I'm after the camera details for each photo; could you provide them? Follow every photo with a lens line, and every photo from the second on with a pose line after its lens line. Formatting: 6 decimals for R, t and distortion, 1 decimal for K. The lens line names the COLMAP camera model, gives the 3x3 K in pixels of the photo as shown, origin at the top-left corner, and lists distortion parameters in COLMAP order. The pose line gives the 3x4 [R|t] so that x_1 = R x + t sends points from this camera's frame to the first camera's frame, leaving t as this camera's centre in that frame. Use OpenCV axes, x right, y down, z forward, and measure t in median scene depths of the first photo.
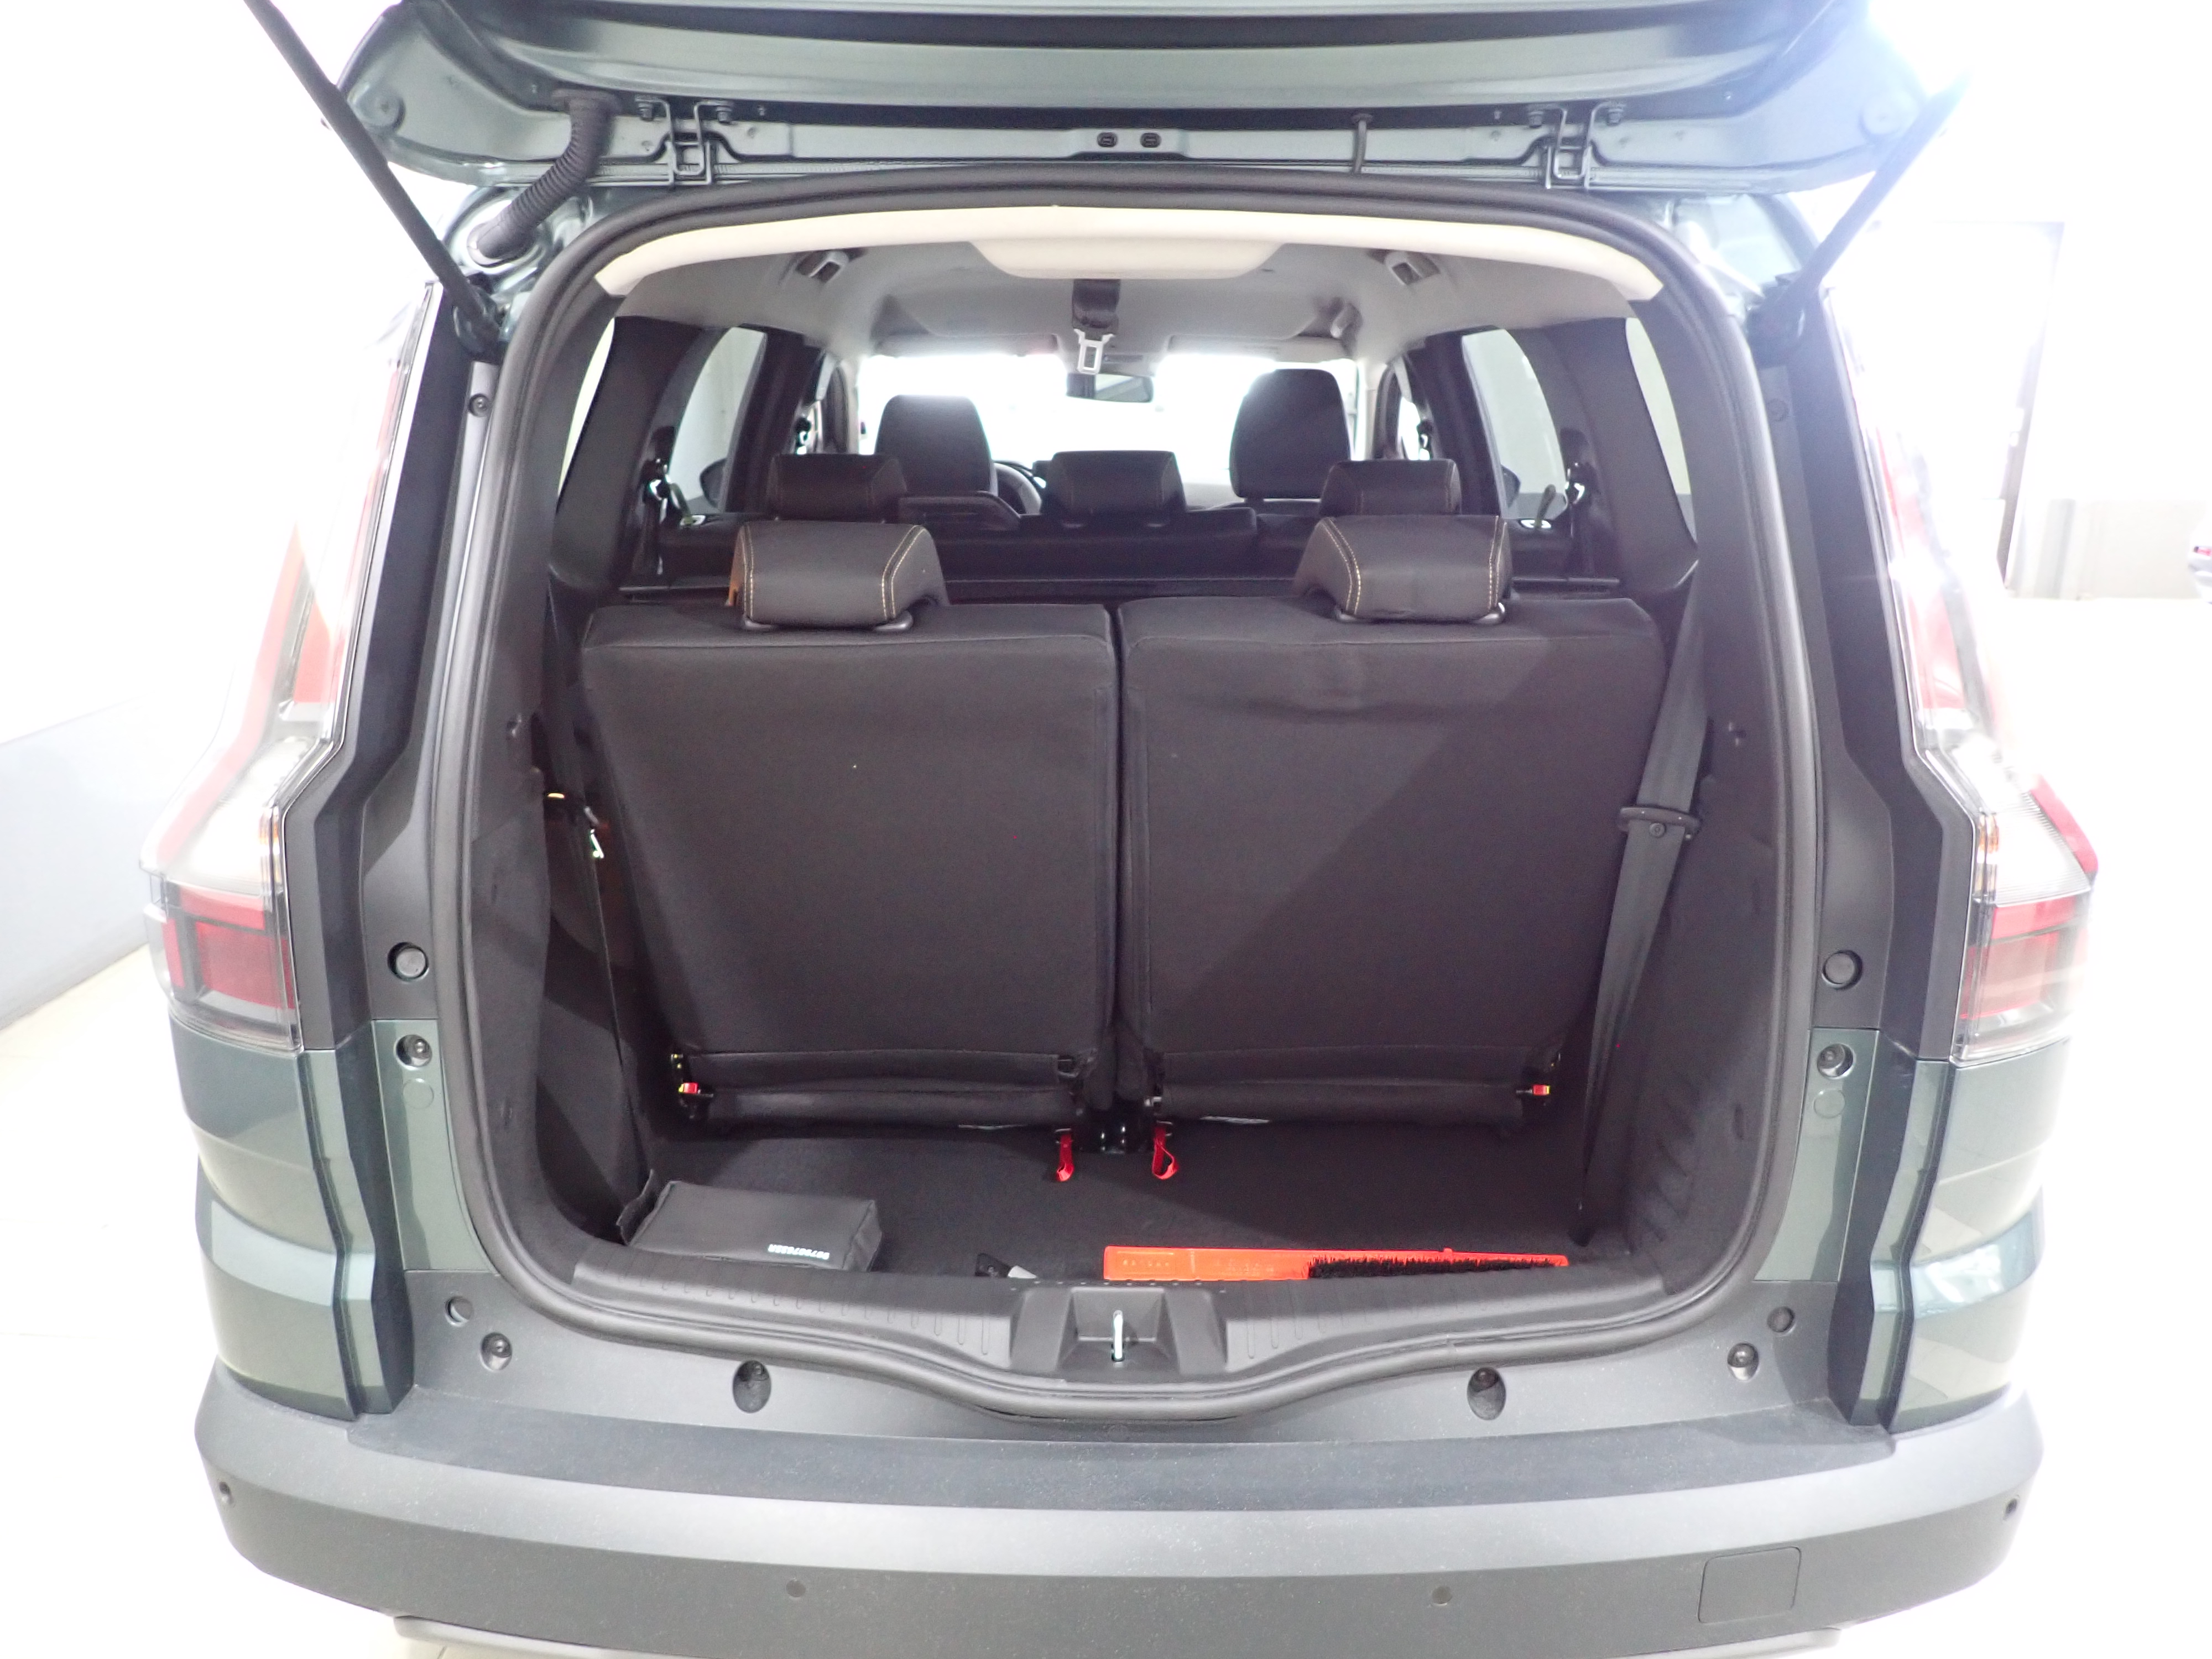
lens RADIAL K [[1644.3, 0, 1089.5], [0, 1644.3, 828.3], [0, 0, 1]] dist [-0.002139, -0.008169]
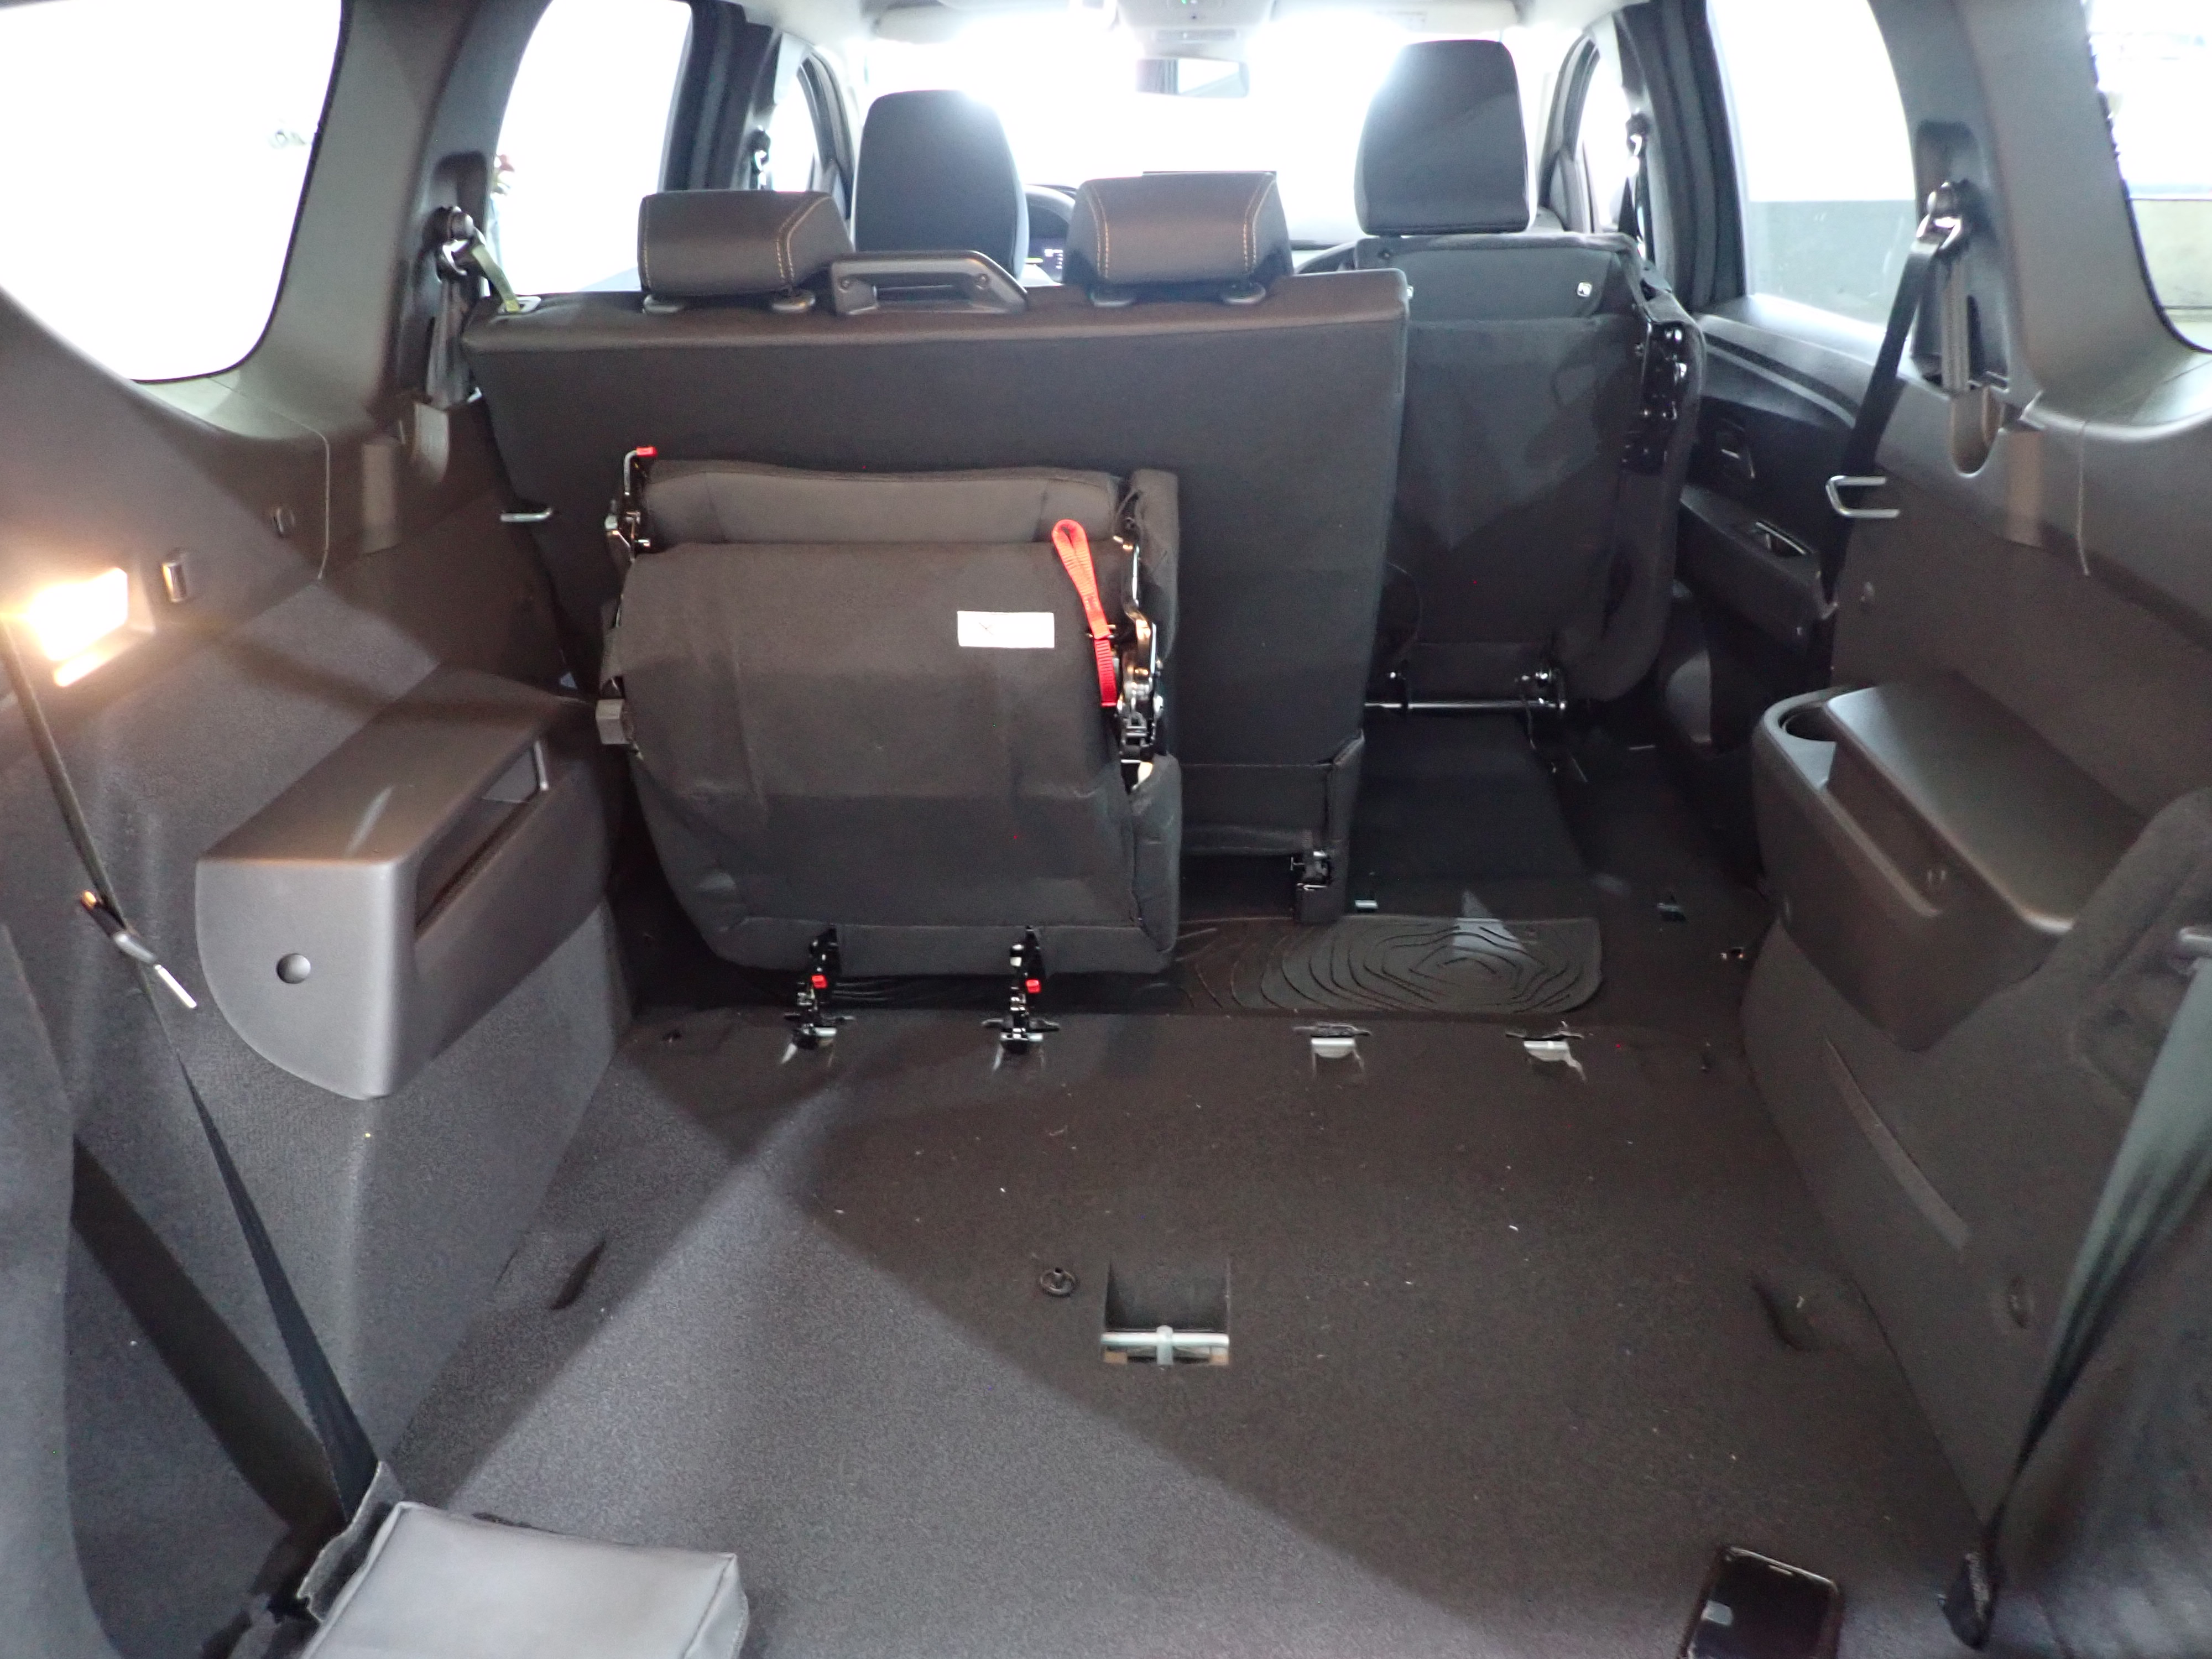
lens RADIAL K [[1644.3, 0, 1087.5], [0, 1644.3, 844.5], [0, 0, 1]] dist [-0.002139, -0.008169]
pose [[0.998068, 0.002527, -0.062082, 0.032785], [0.007909, 0.985878, 0.167276, -0.134302], [0.061628, -0.167444, 0.983954, 0.548110]]
